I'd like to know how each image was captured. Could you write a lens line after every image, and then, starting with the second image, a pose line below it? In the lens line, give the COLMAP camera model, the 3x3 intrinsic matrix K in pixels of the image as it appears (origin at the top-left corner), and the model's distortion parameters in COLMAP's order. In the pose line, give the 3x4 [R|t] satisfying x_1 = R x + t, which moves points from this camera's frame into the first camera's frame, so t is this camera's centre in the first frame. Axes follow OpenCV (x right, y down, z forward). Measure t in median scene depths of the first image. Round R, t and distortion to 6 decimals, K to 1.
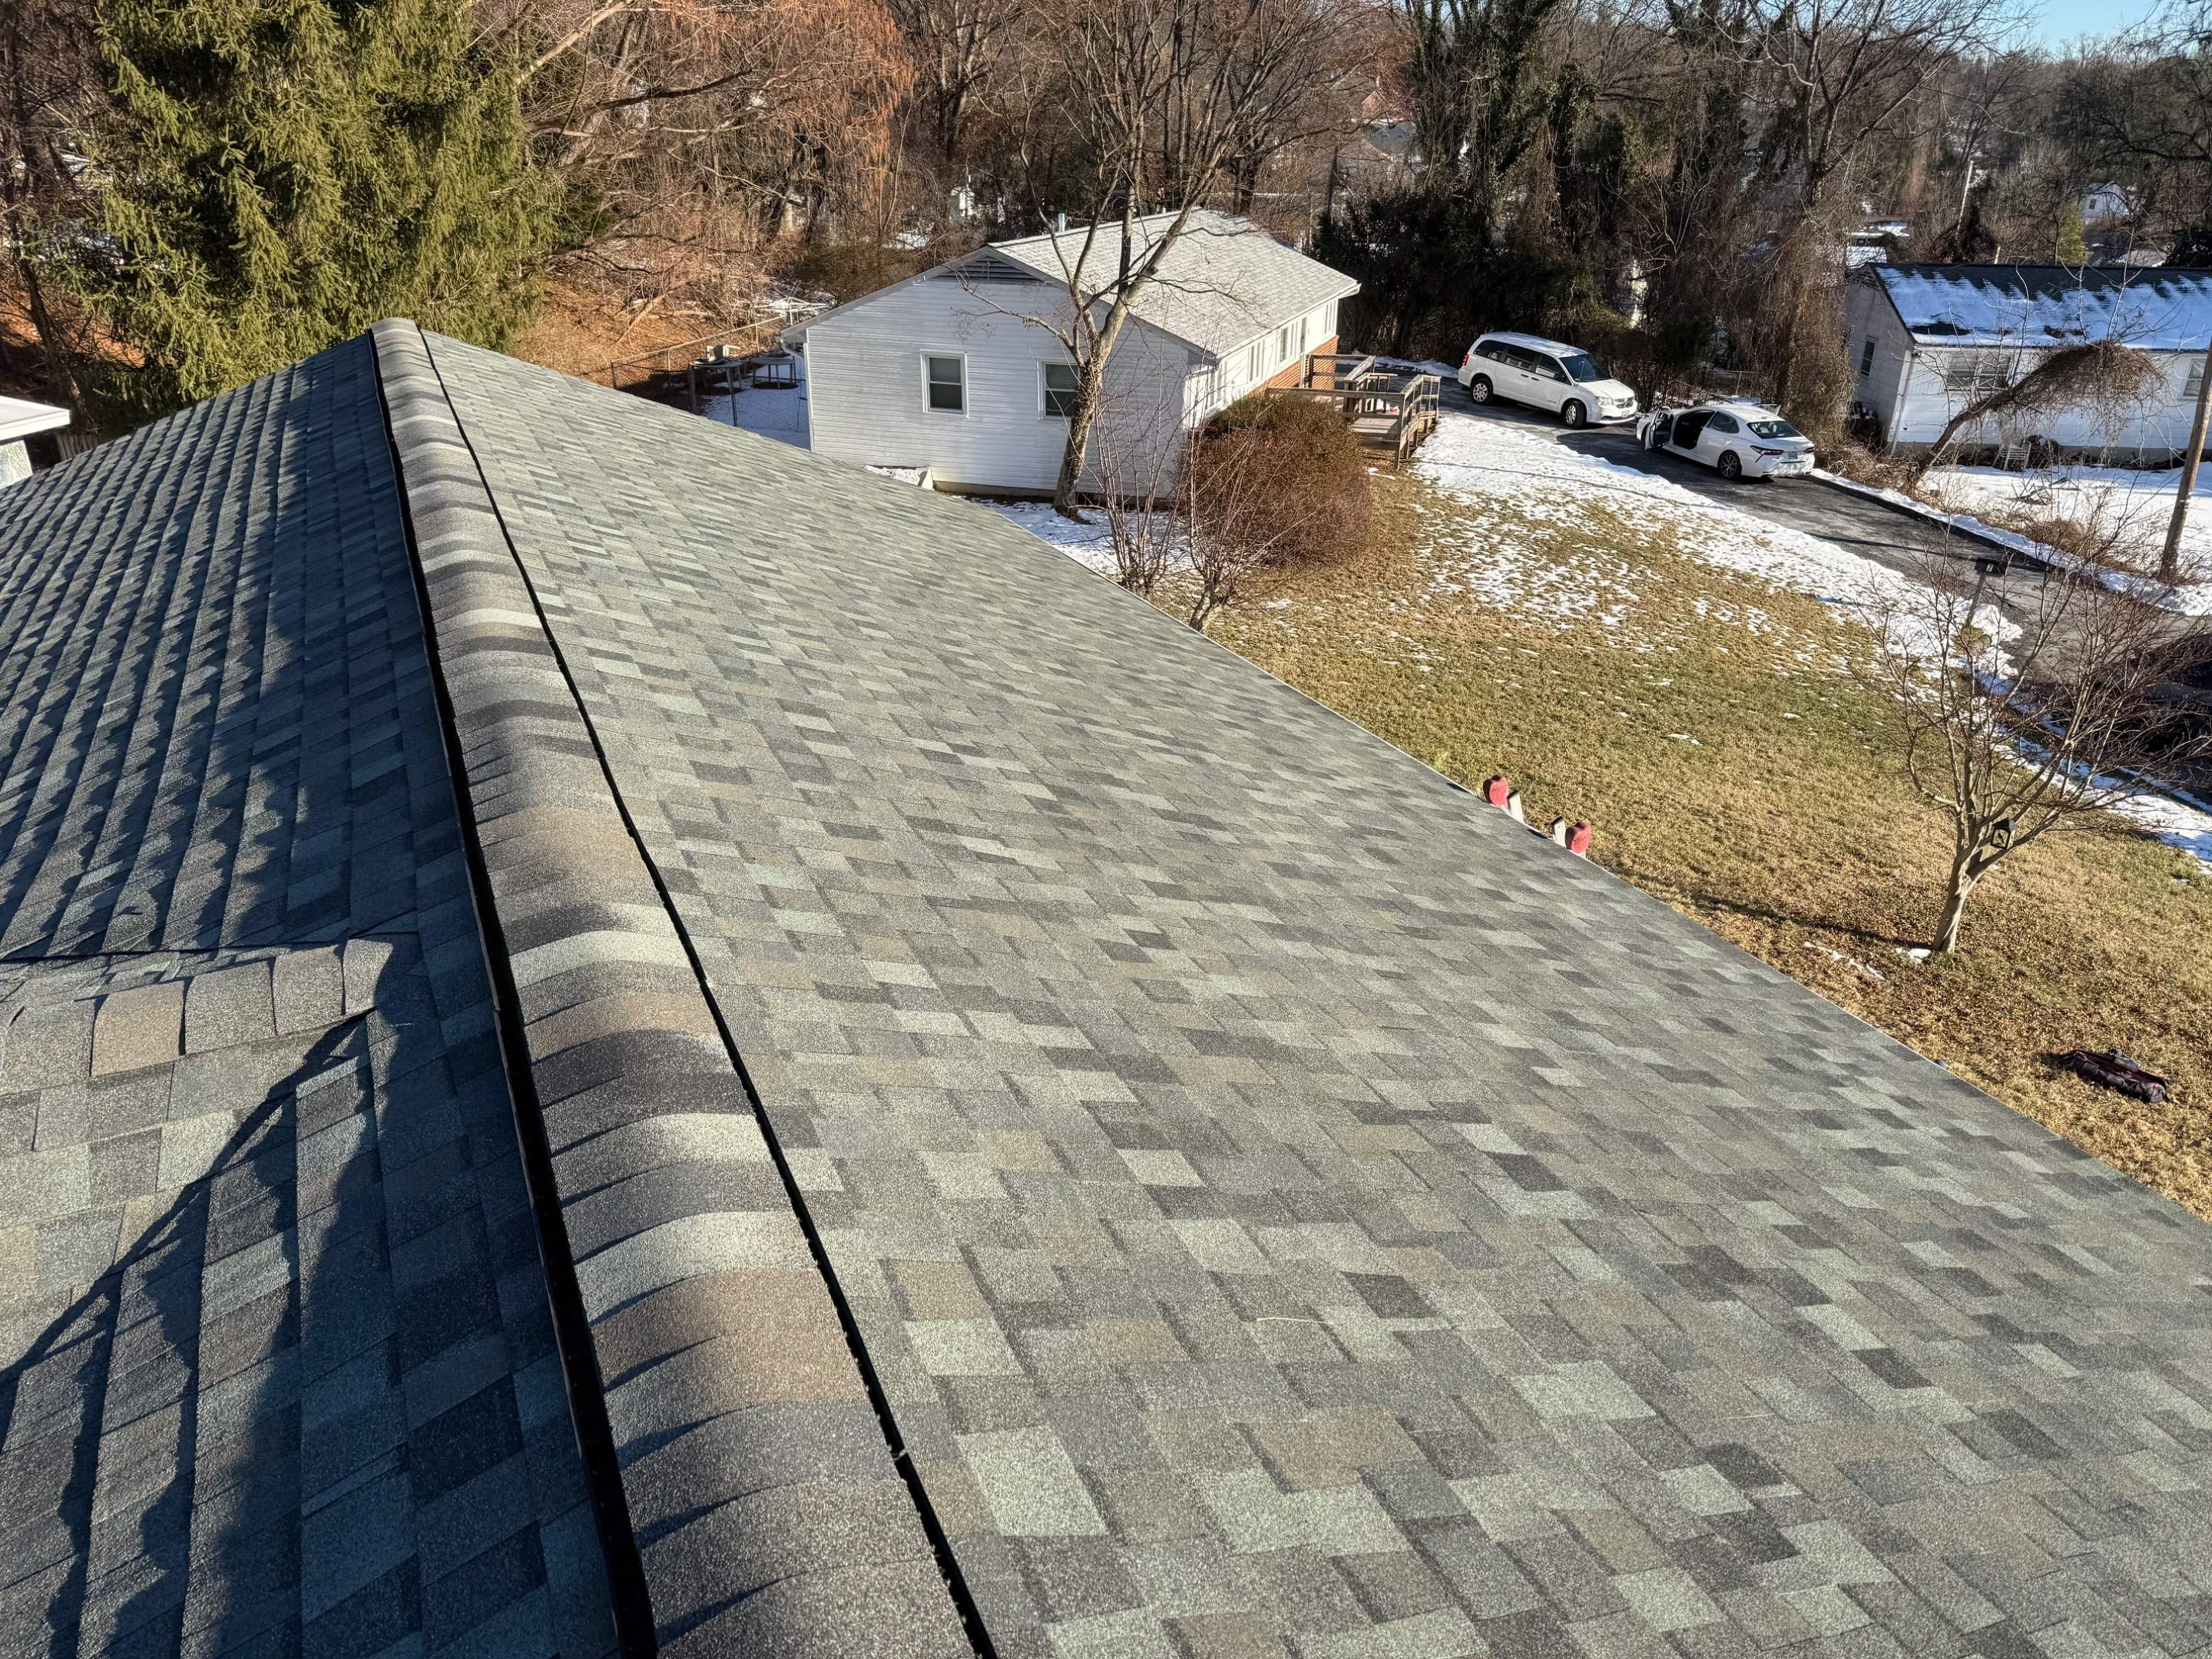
lens RADIAL K [[1534.2, 0, 1116.8], [0, 1534.2, 833.5], [0, 0, 1]] dist [0.071080, -0.114690]
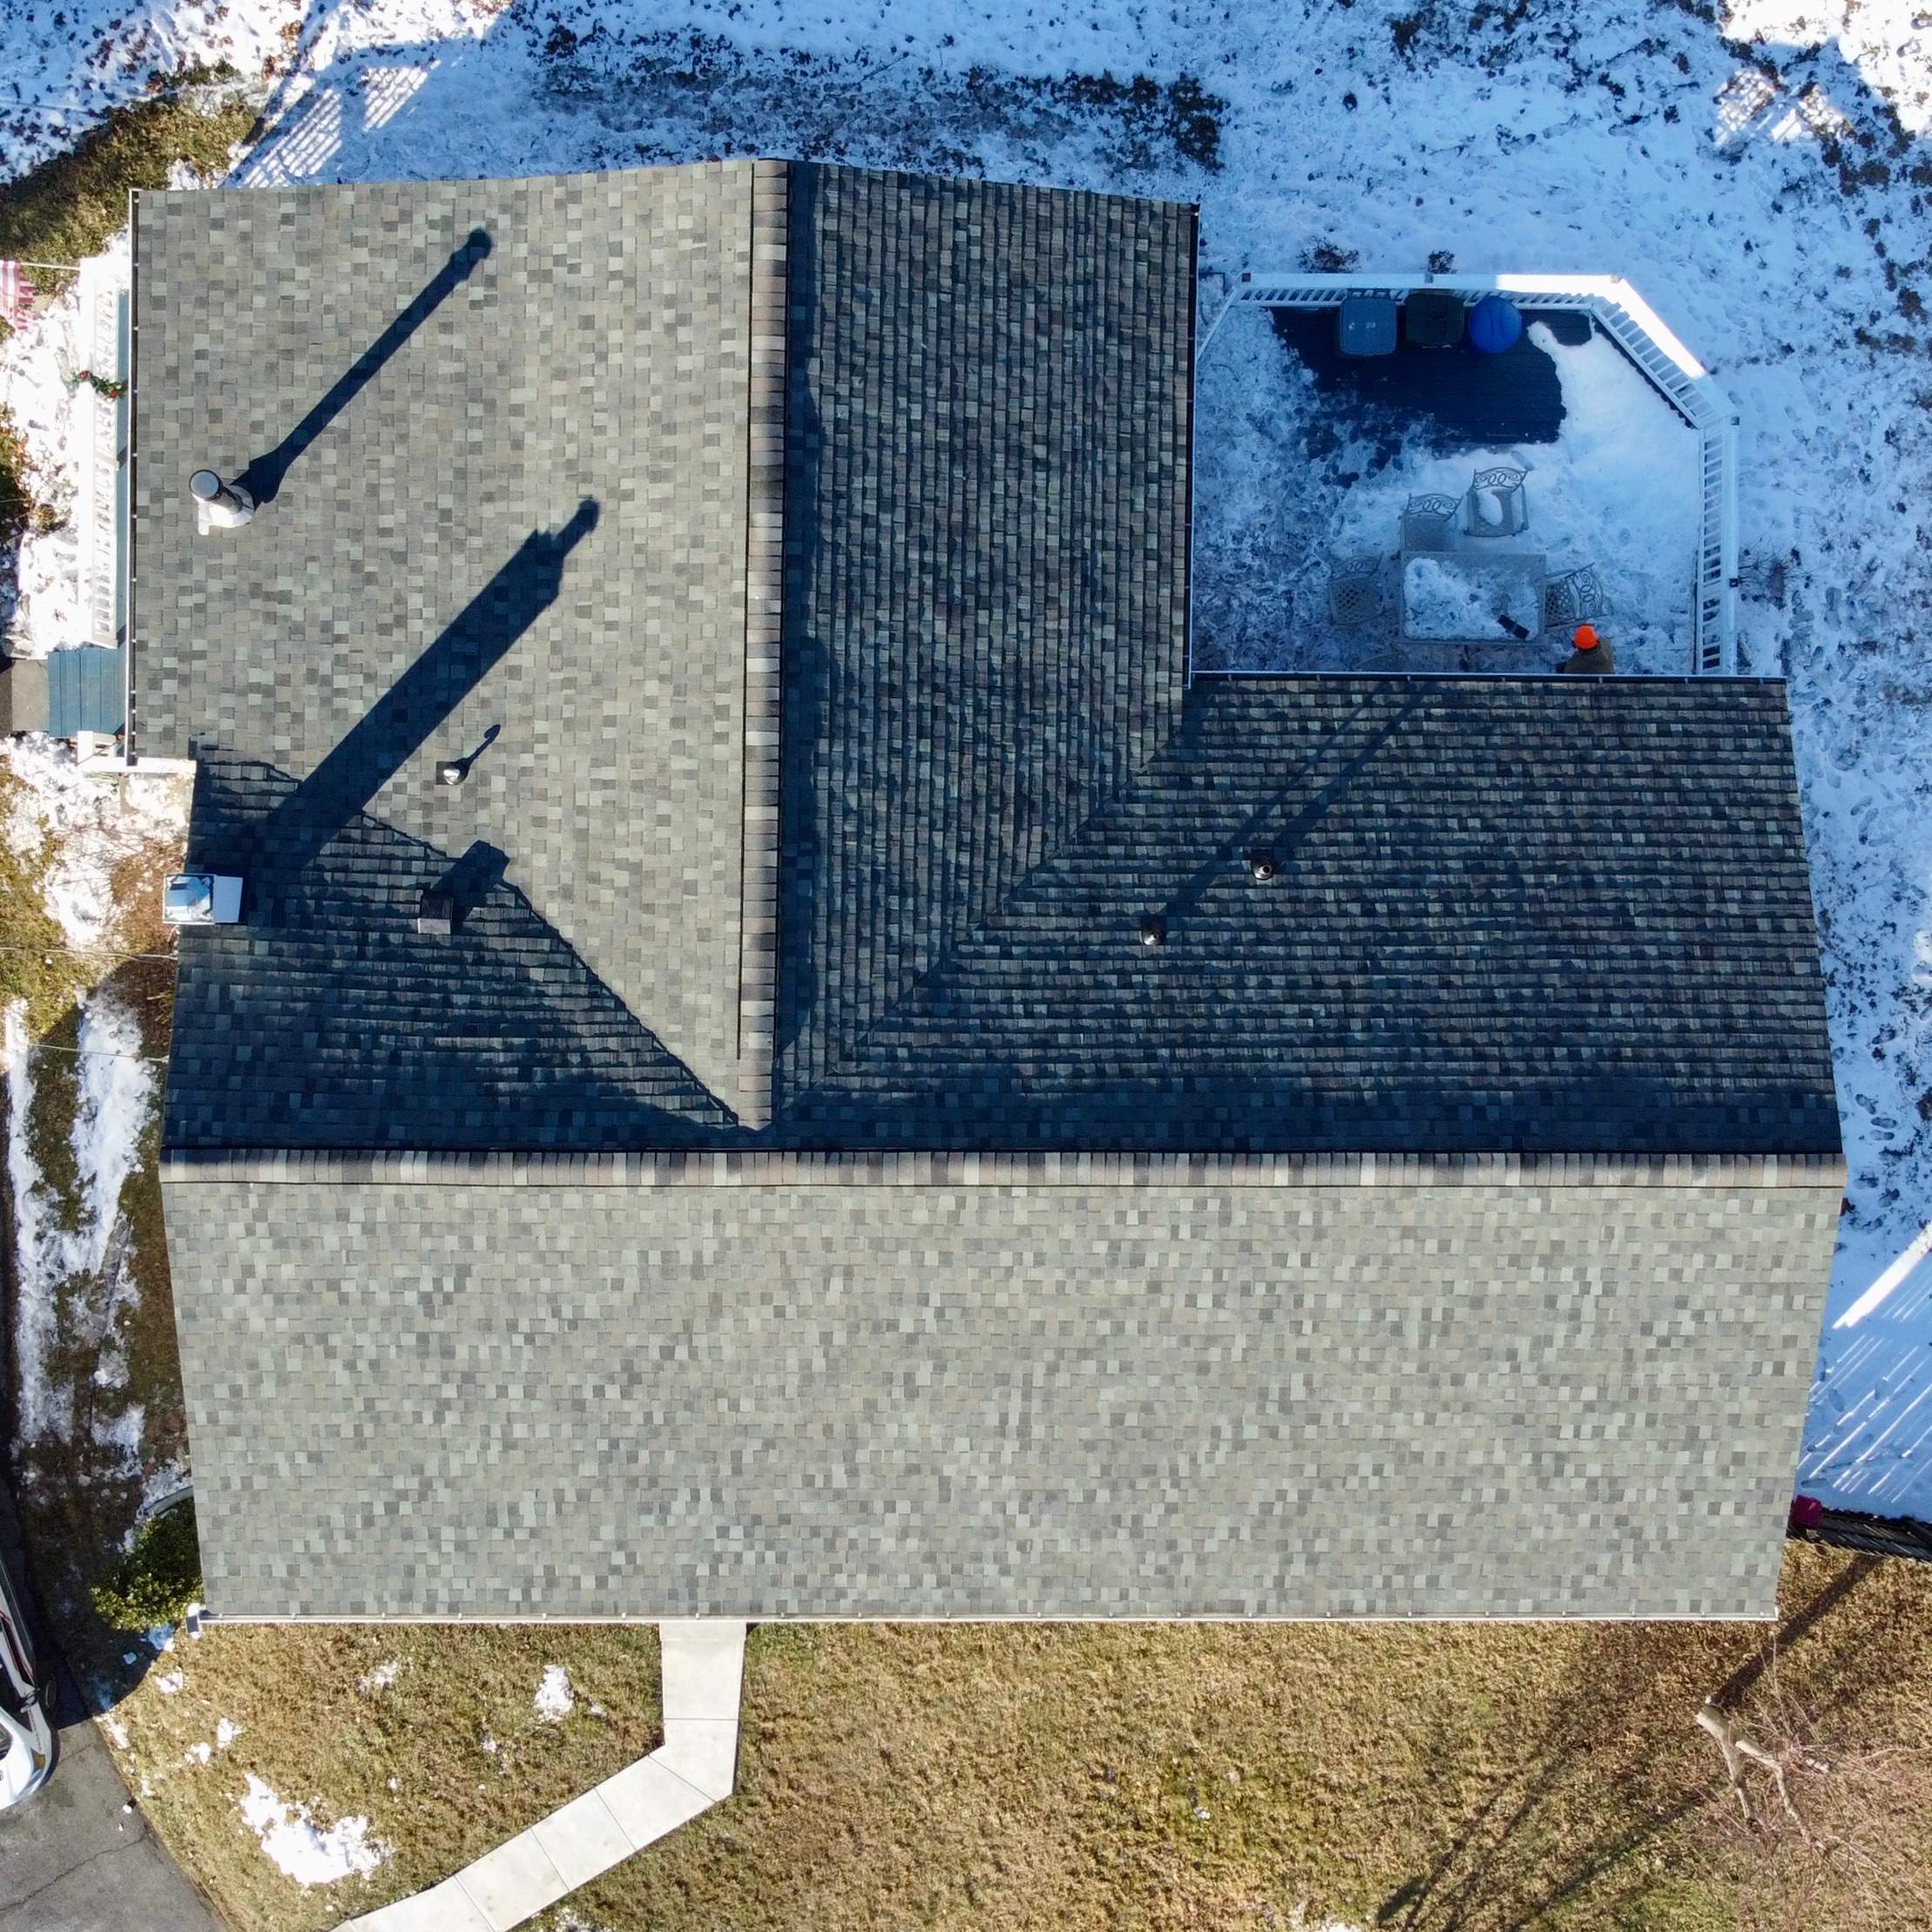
lens RADIAL K [[2635.4, 0, 966.0], [0, 2635.4, 966.0], [0, 0, 1]] dist [-0.018801, 0.074045]
pose [[-0.421288, 0.906925, 0.001829, -0.117481], [-0.420779, -0.197247, 0.885460, -0.701547], [0.803406, 0.372264, 0.464713, -0.233986]]
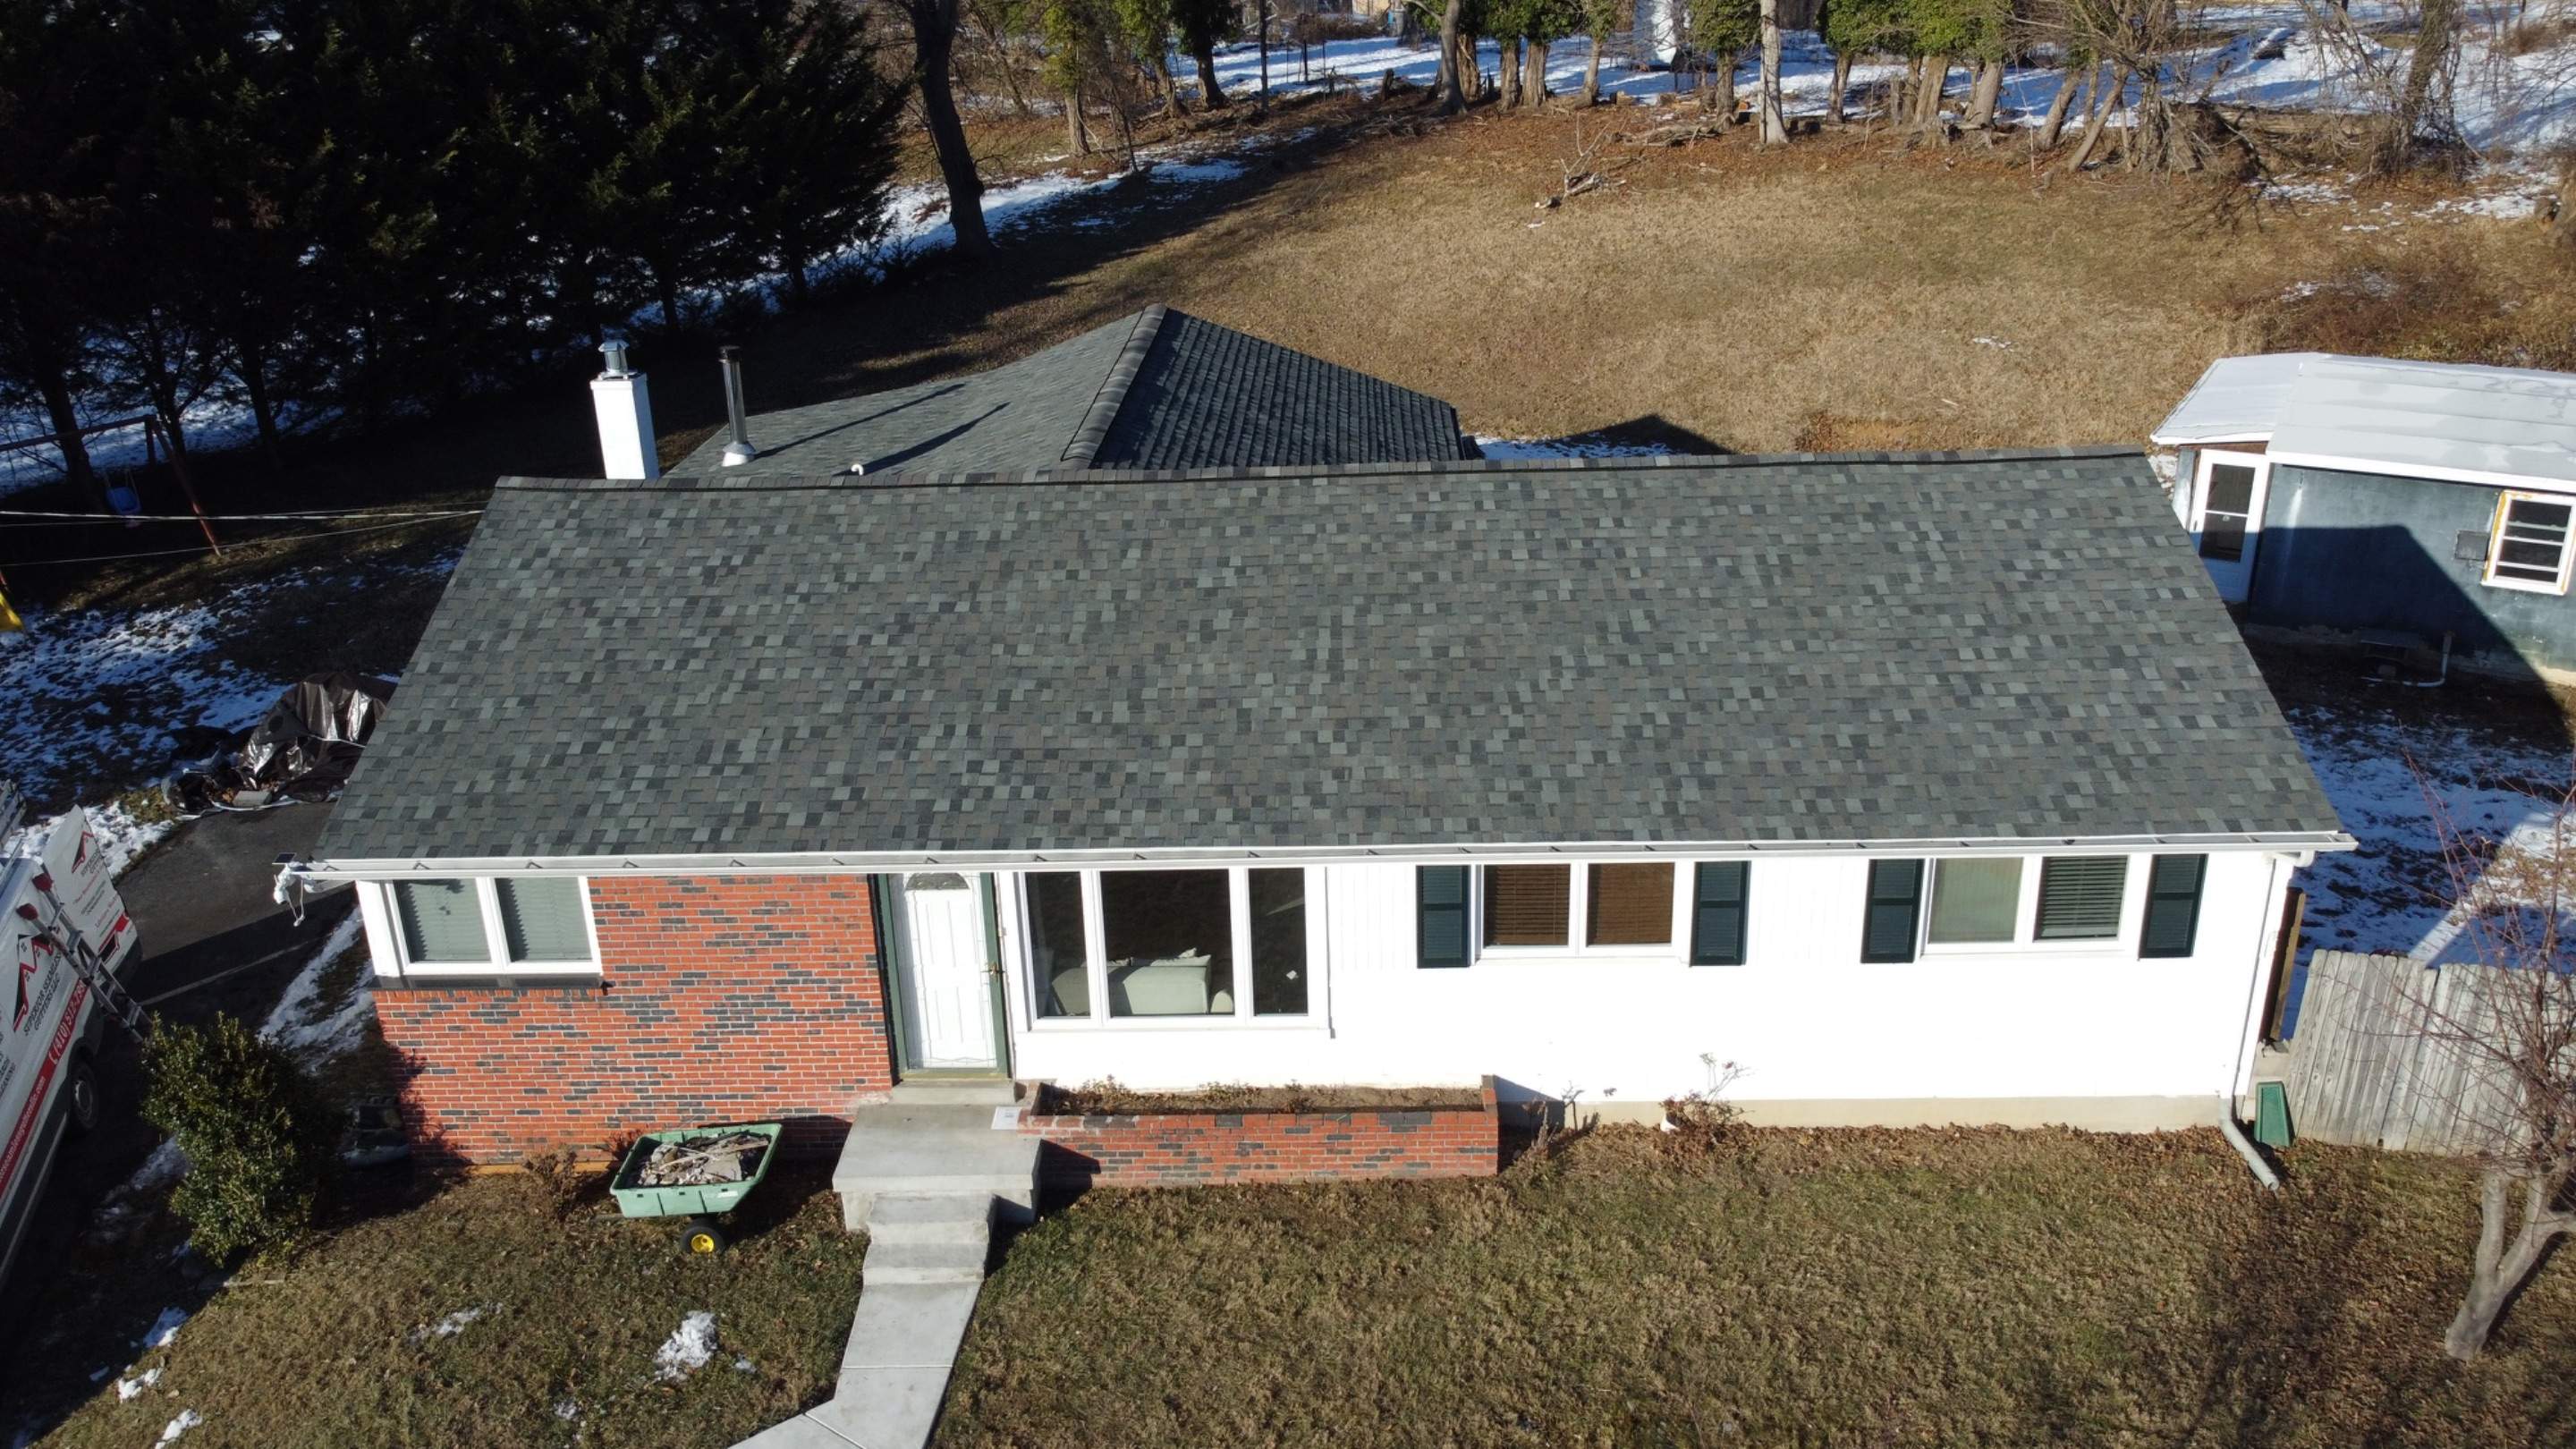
lens RADIAL K [[1972.0, 0, 1328.3], [0, 1972.0, 719.2], [0, 0, 1]] dist [0.001196, -0.003312]
pose [[-0.420488, 0.346759, -0.838420, 0.463579], [-0.356127, 0.786844, 0.504034, -0.271286], [0.834484, 0.510524, -0.207368, 0.331988]]
